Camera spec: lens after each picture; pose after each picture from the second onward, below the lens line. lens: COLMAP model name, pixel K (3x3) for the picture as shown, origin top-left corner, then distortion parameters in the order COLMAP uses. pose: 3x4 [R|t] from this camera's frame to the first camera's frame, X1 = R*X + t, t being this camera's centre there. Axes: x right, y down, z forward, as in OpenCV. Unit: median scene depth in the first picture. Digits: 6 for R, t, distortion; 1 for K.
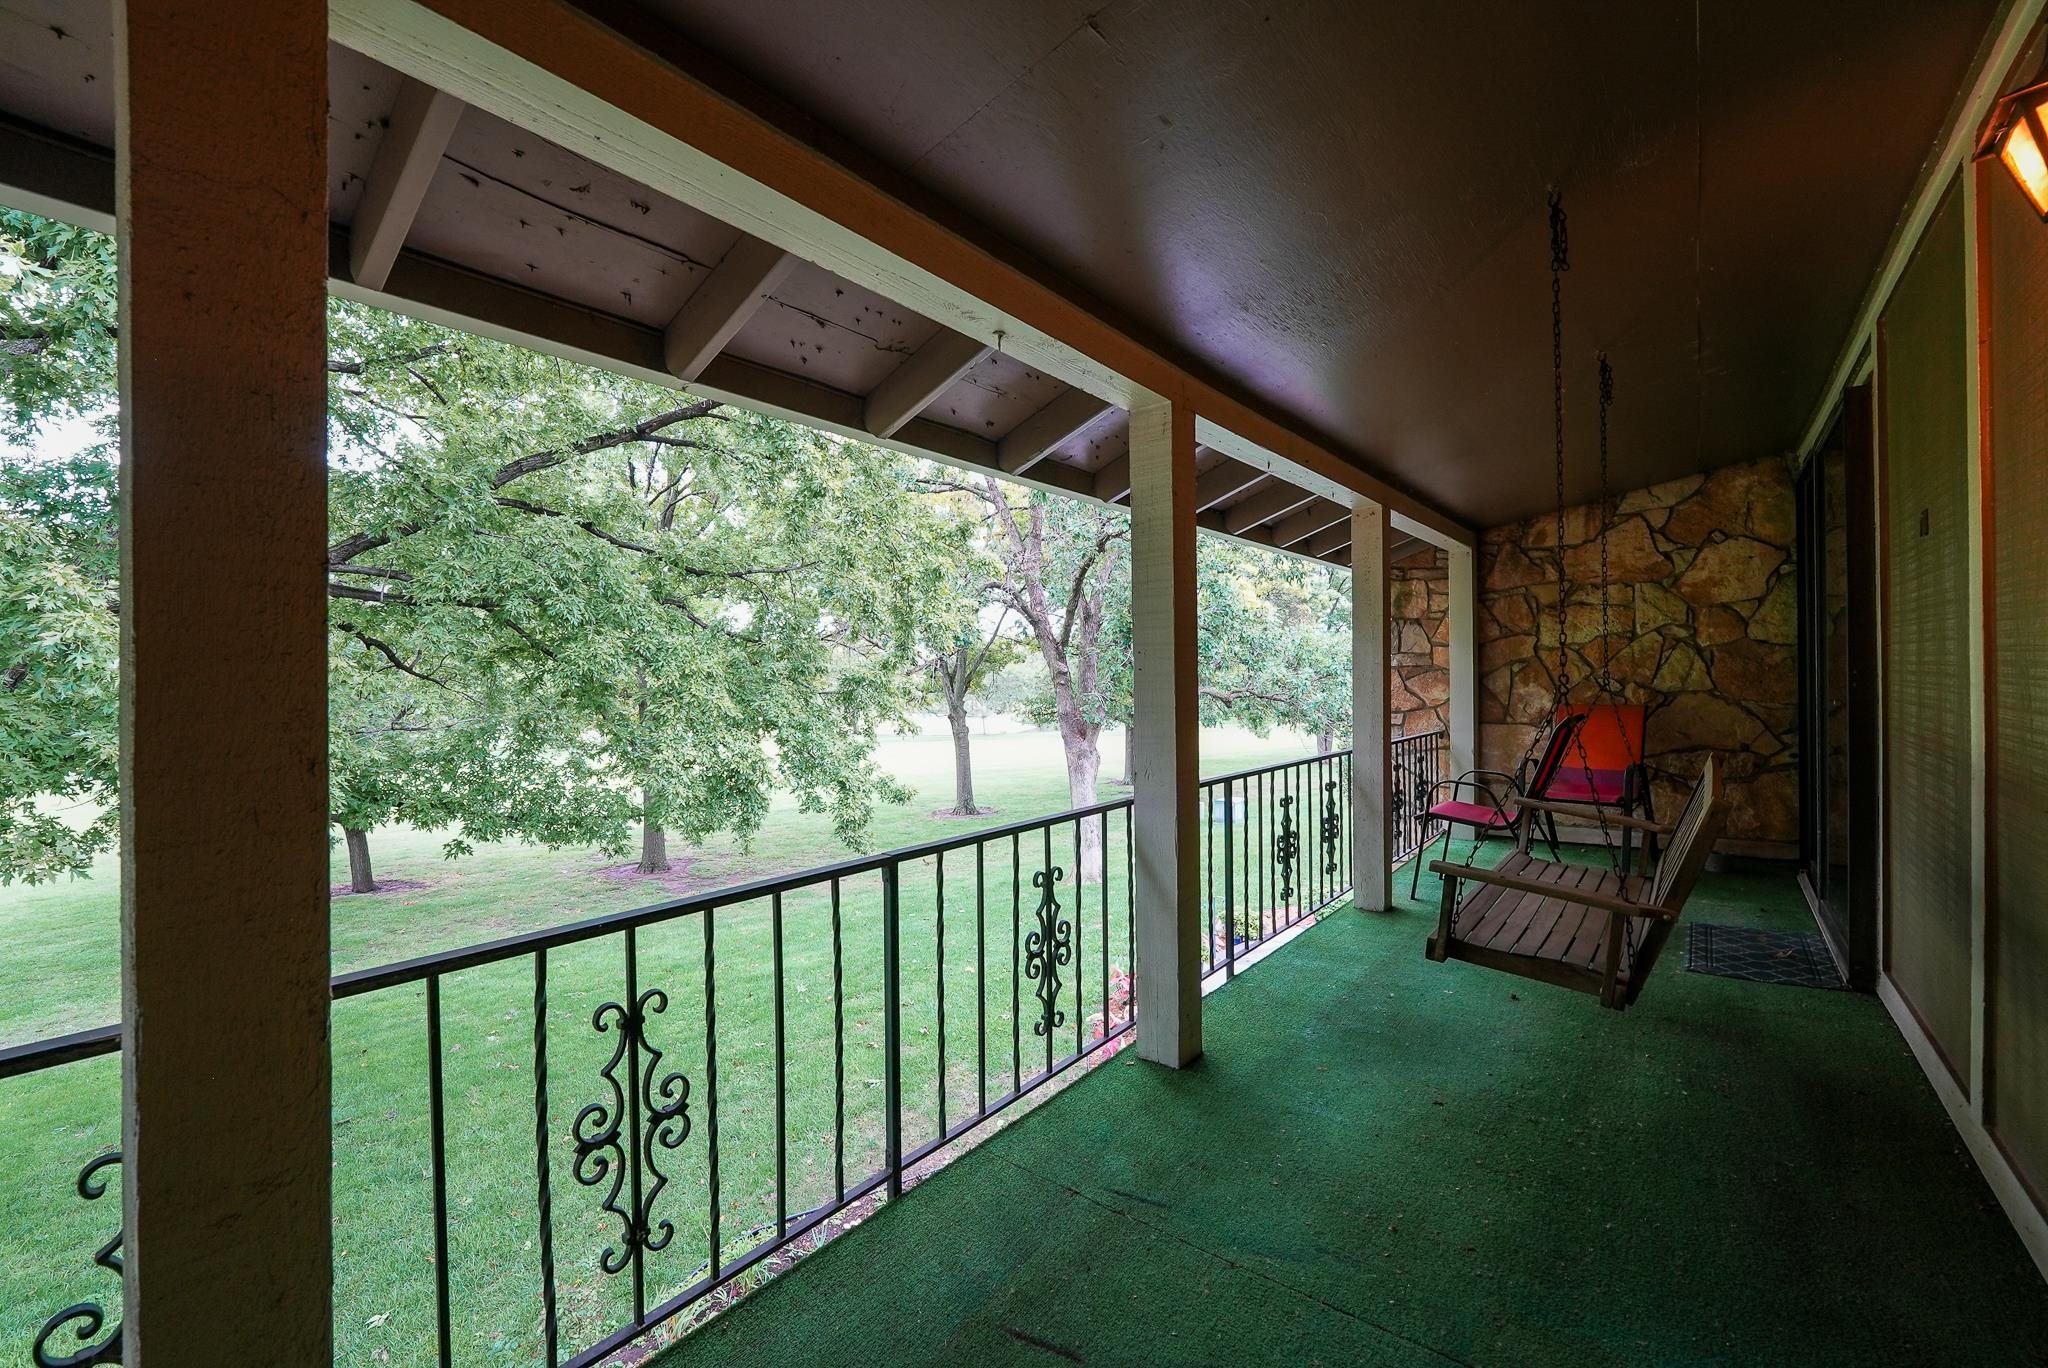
lens RADIAL K [[833.5, 0, 1020.3], [0, 833.5, 682.1], [0, 0, 1]] dist [-0.006914, -0.002674]
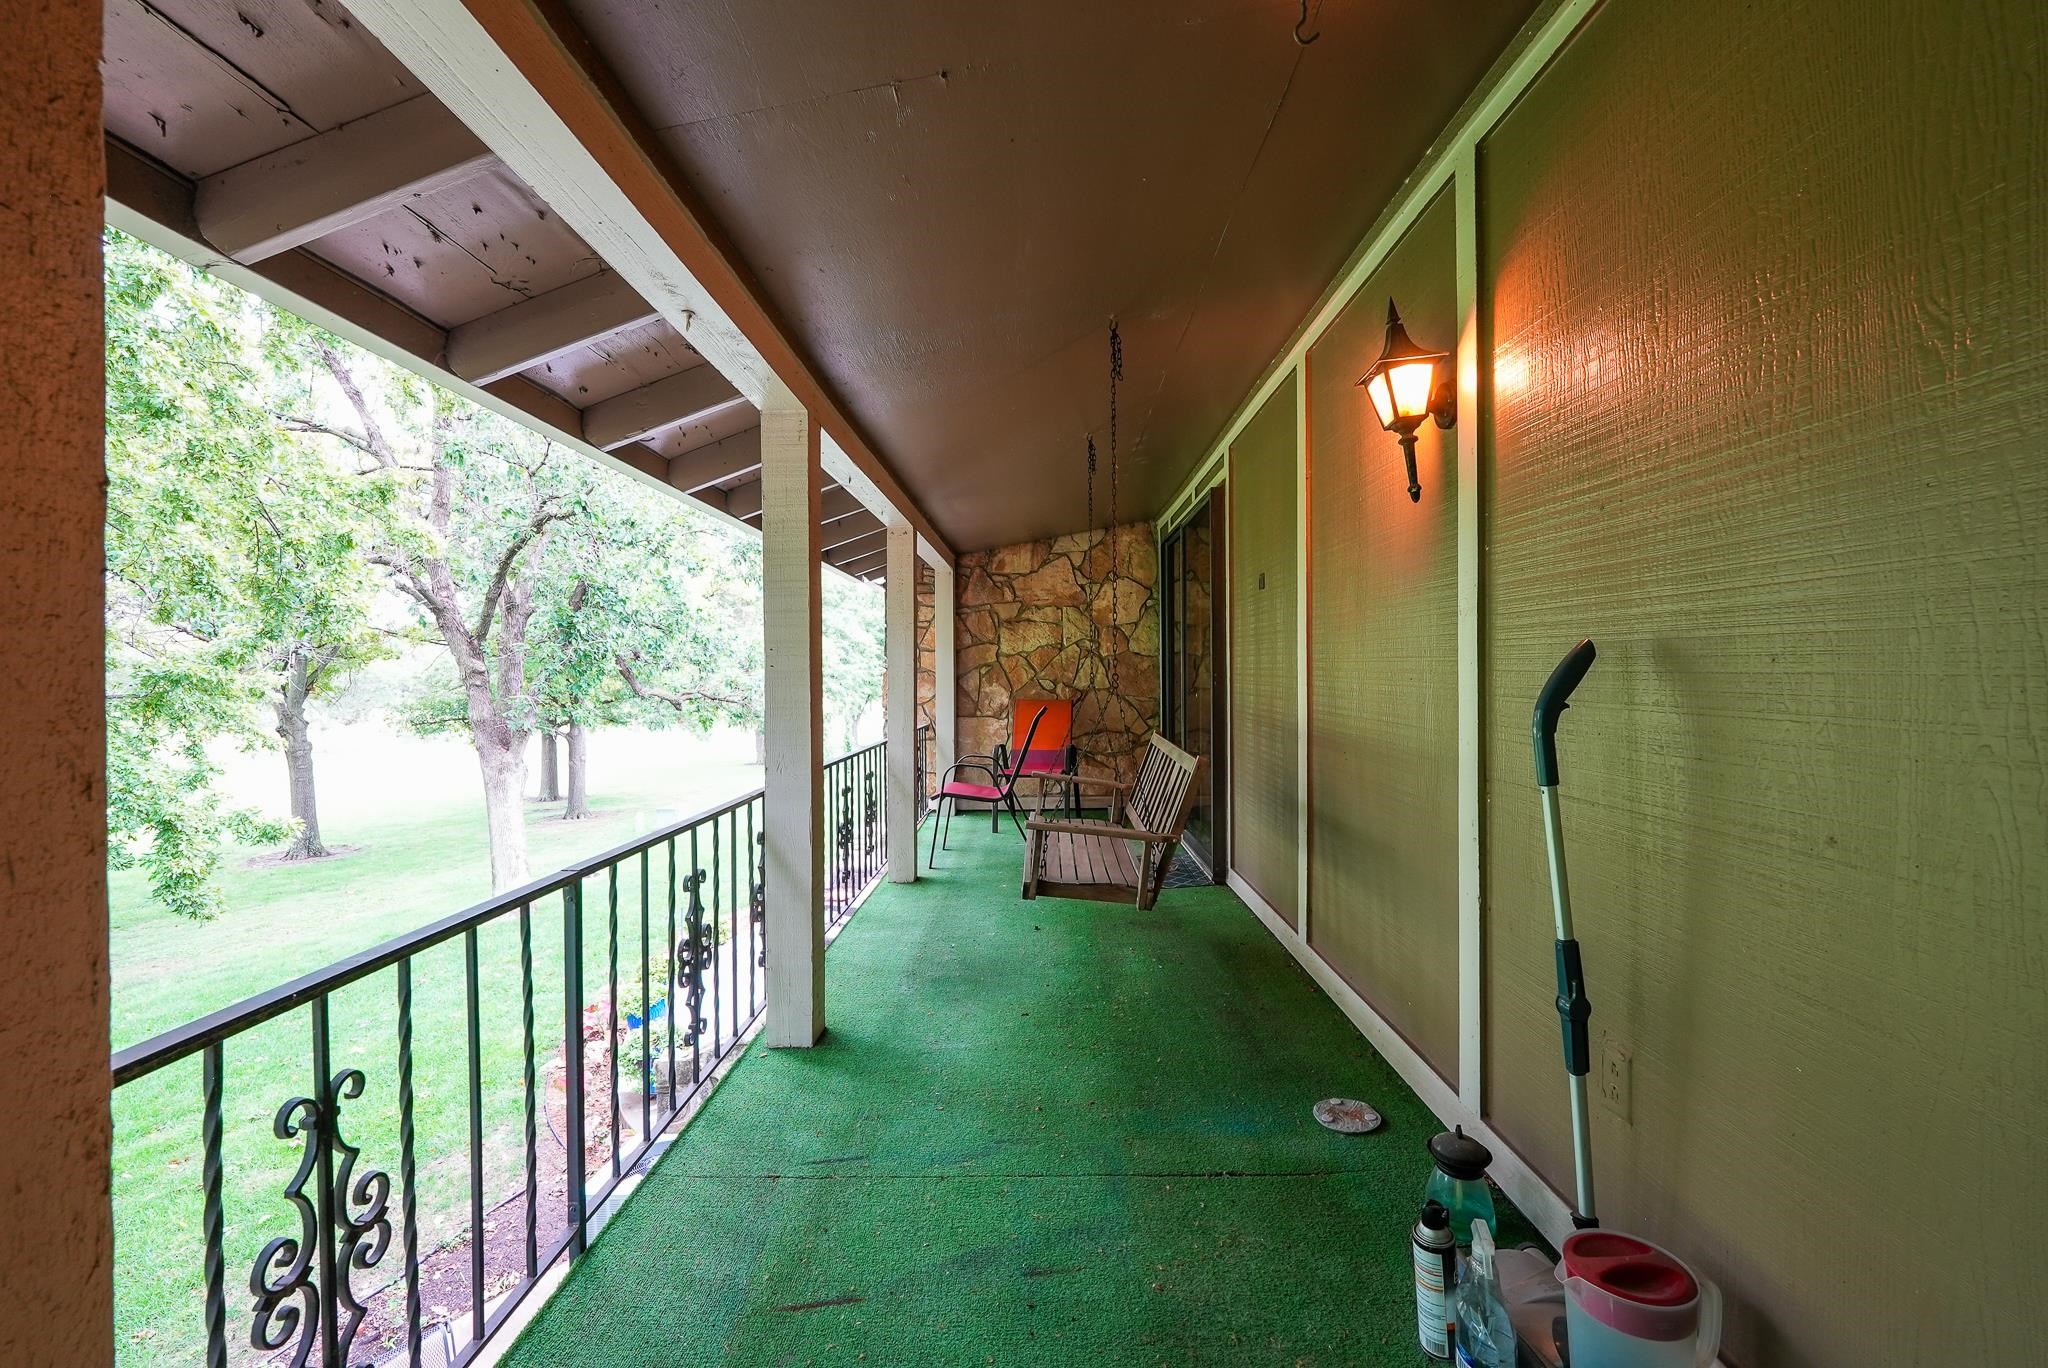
lens RADIAL K [[833.5, 0, 1024.5], [0, 833.5, 682.4], [0, 0, 1]] dist [-0.006914, -0.002674]
pose [[0.787925, 0.002286, 0.615767, -0.104760], [-0.001049, 0.999997, -0.002370, 0.002977], [-0.615771, 0.001221, 0.787924, 0.002575]]
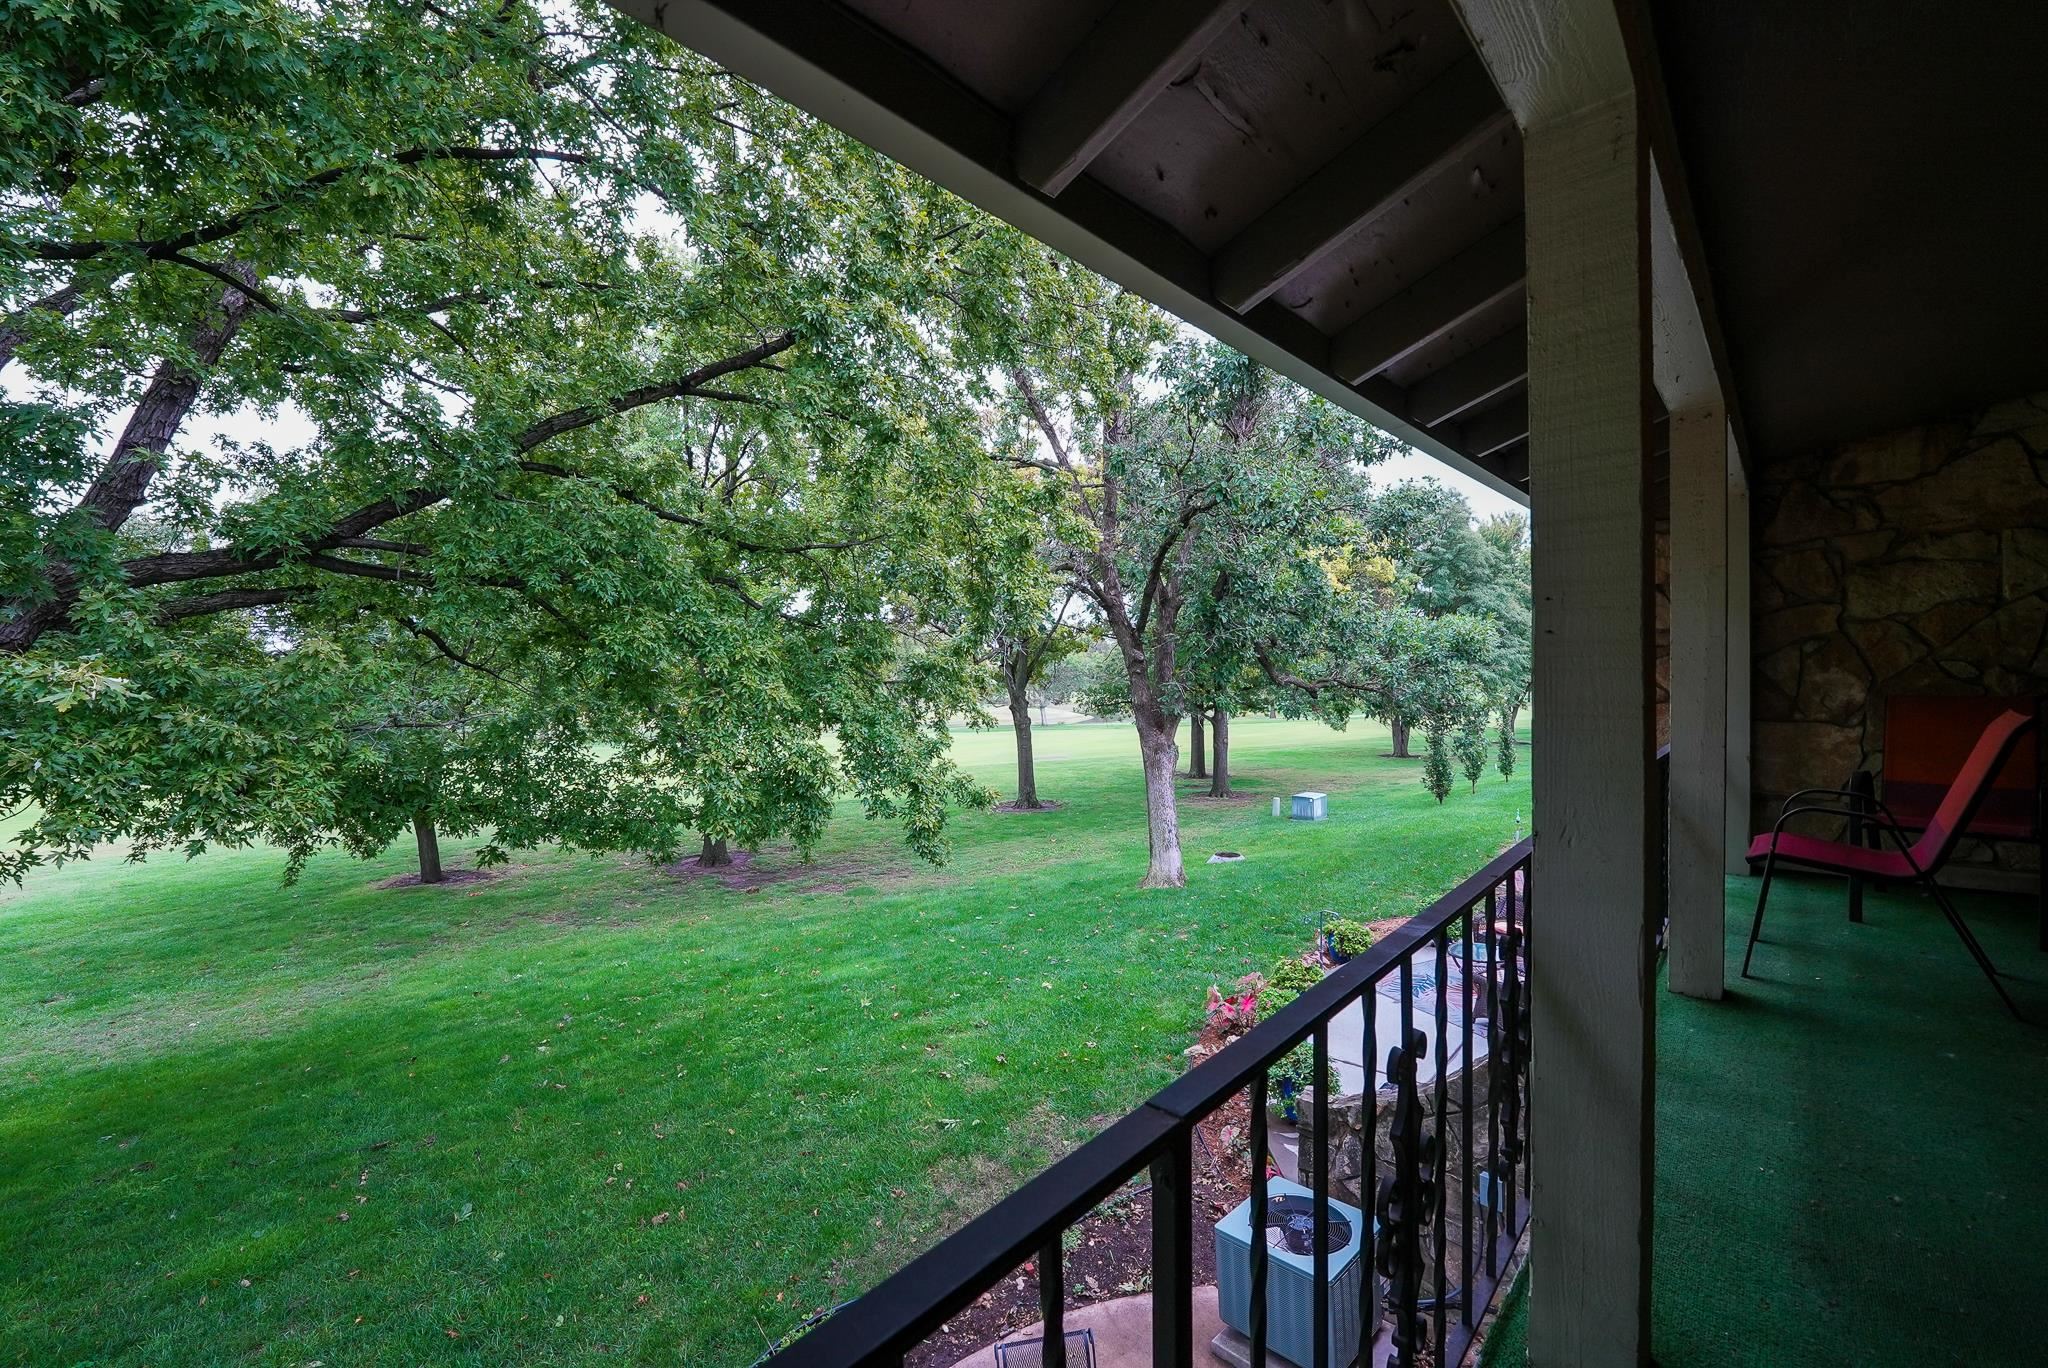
lens RADIAL K [[833.5, 0, 1021.7], [0, 833.5, 681.6], [0, 0, 1]] dist [-0.006914, -0.002674]
pose [[0.997883, -0.001483, -0.065025, -0.064438], [0.002229, 0.999932, 0.011404, 0.003838], [0.065004, -0.011525, 0.997818, 0.204092]]
